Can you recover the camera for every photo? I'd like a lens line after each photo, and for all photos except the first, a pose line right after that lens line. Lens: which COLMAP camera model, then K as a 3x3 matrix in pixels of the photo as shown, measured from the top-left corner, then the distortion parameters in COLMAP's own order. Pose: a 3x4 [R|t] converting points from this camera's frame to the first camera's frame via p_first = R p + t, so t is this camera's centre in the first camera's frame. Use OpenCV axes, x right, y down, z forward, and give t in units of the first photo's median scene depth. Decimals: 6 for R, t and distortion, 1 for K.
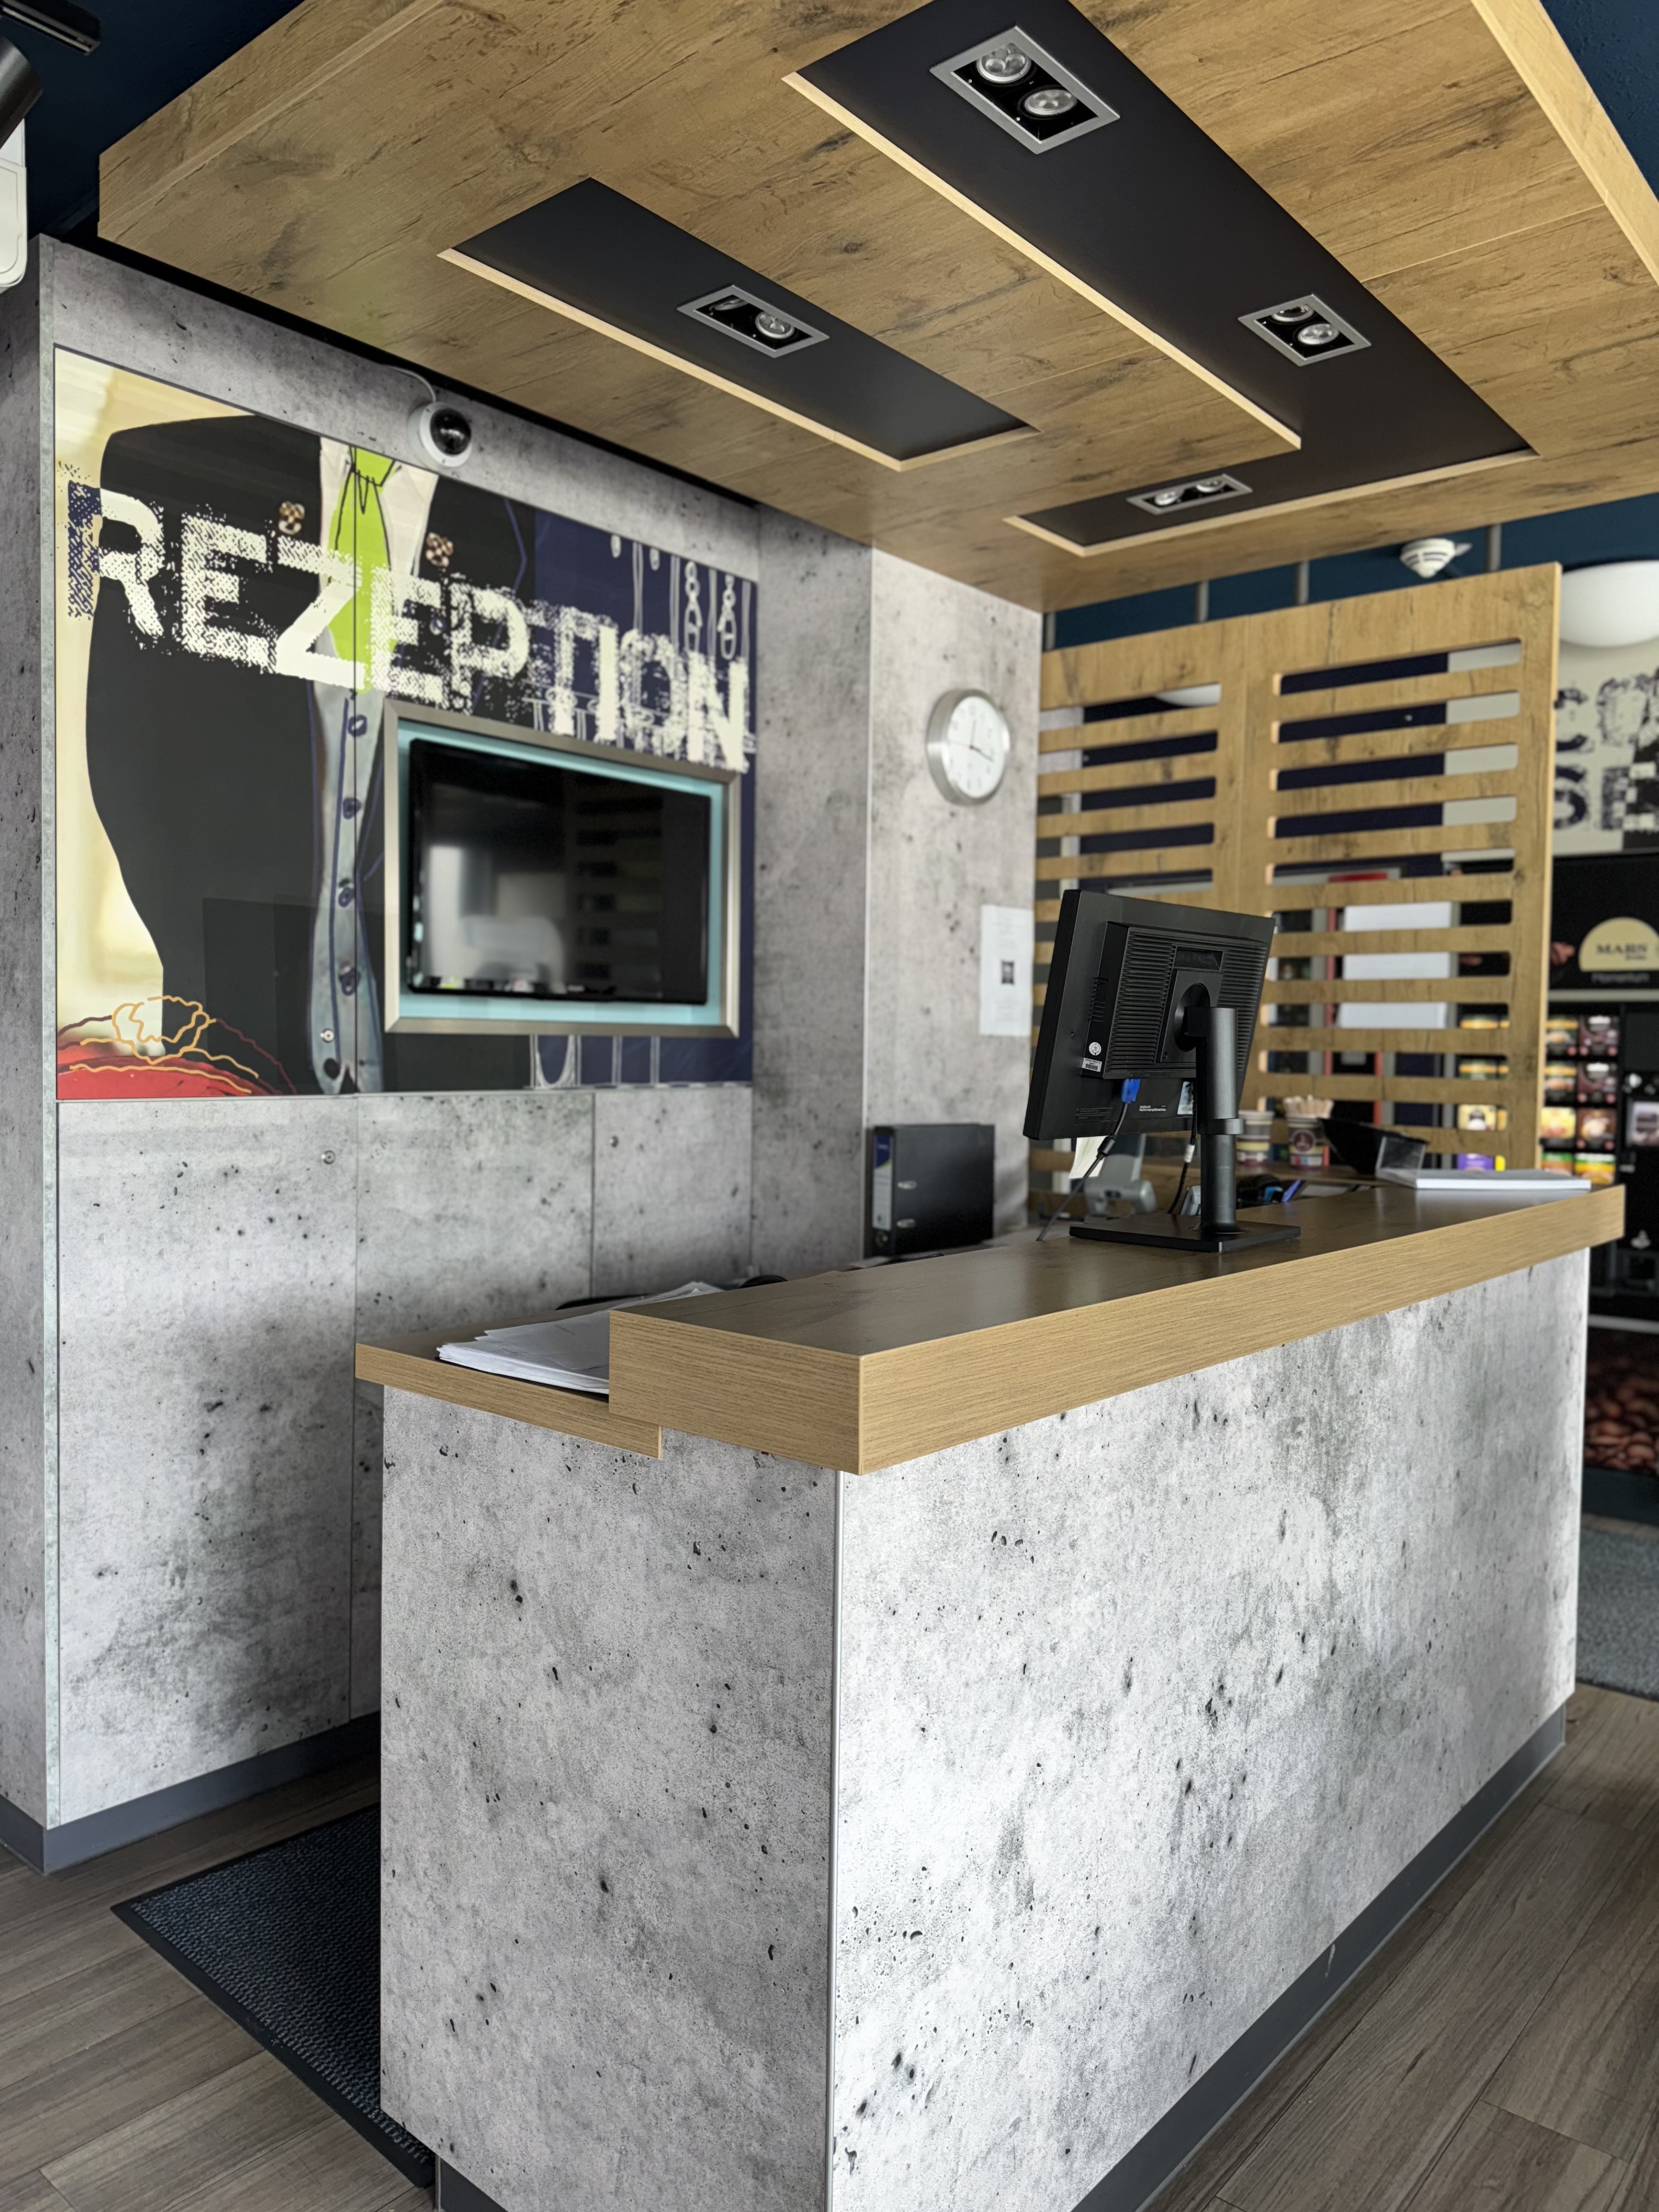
lens RADIAL K [[1568.2, 0, 840.3], [0, 1568.2, 1114.2], [0, 0, 1]] dist [0.094350, -0.052187]
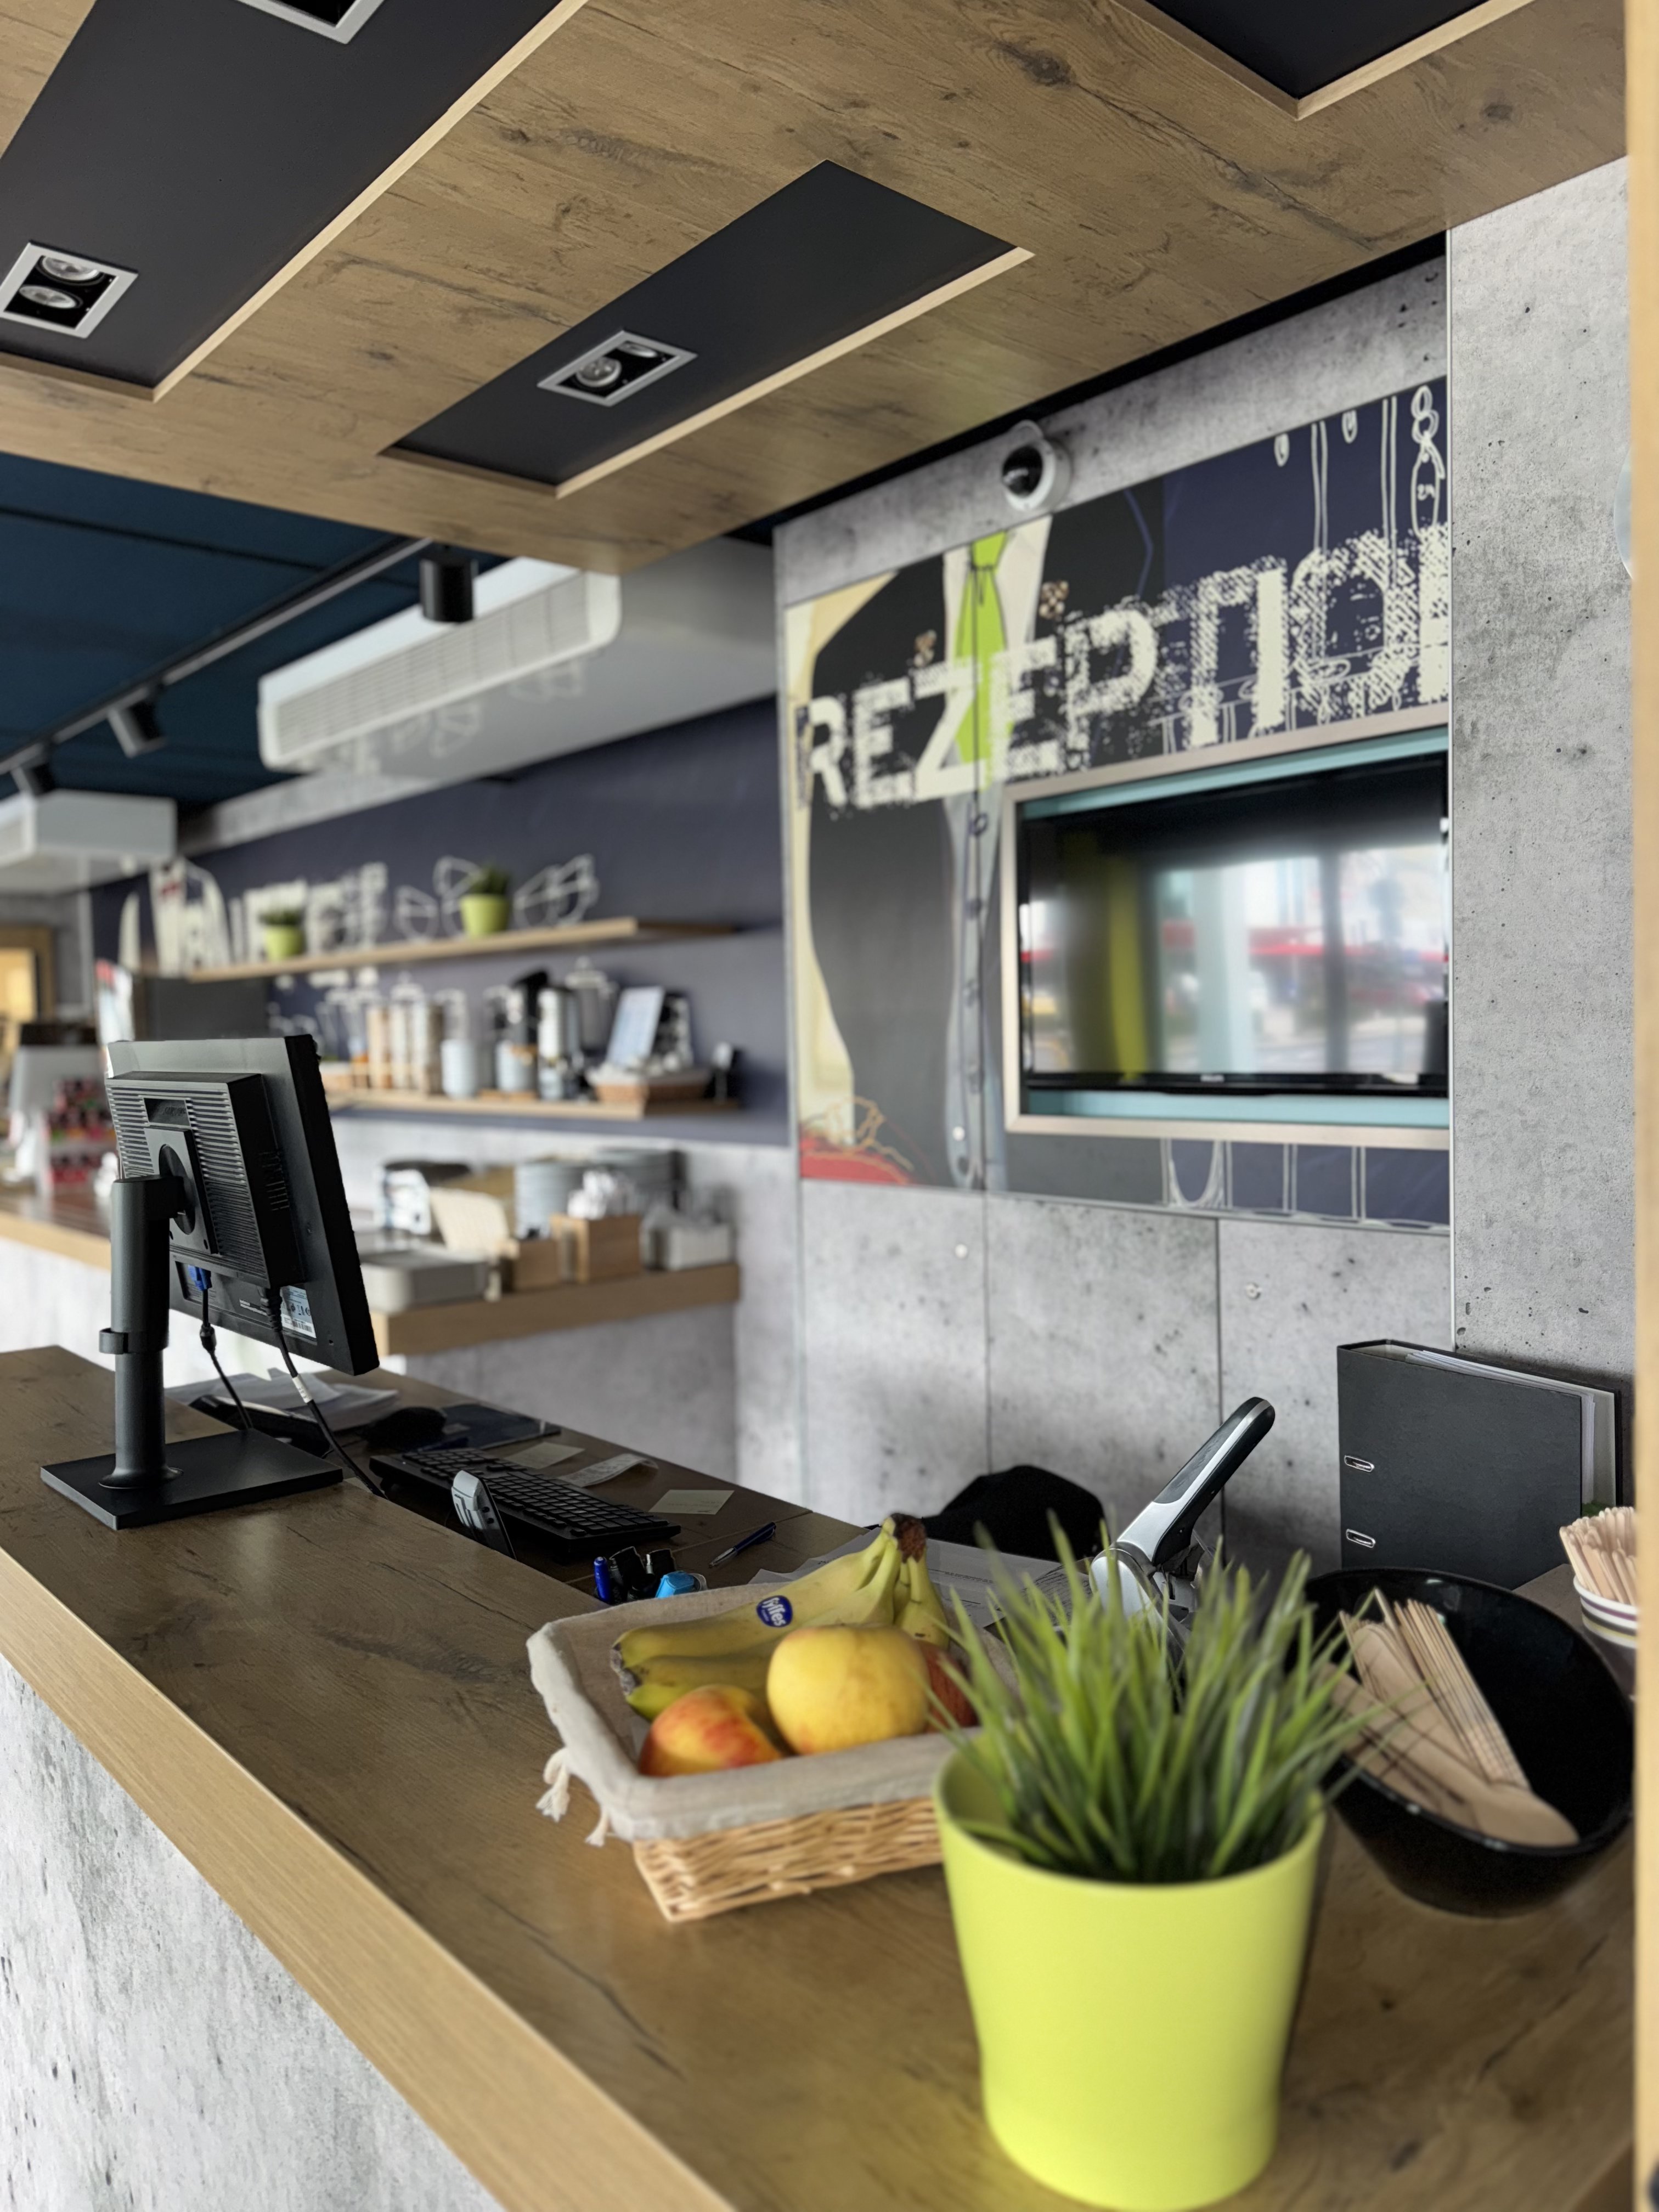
lens RADIAL K [[1568.2, 0, 828.4], [0, 1568.2, 1107.1], [0, 0, 1]] dist [0.094350, -0.052187]
pose [[-0.154835, 0.039597, -0.987147, 0.642169], [-0.023323, 0.998771, 0.043722, -0.100982], [0.987665, 0.029793, -0.153721, 0.990465]]
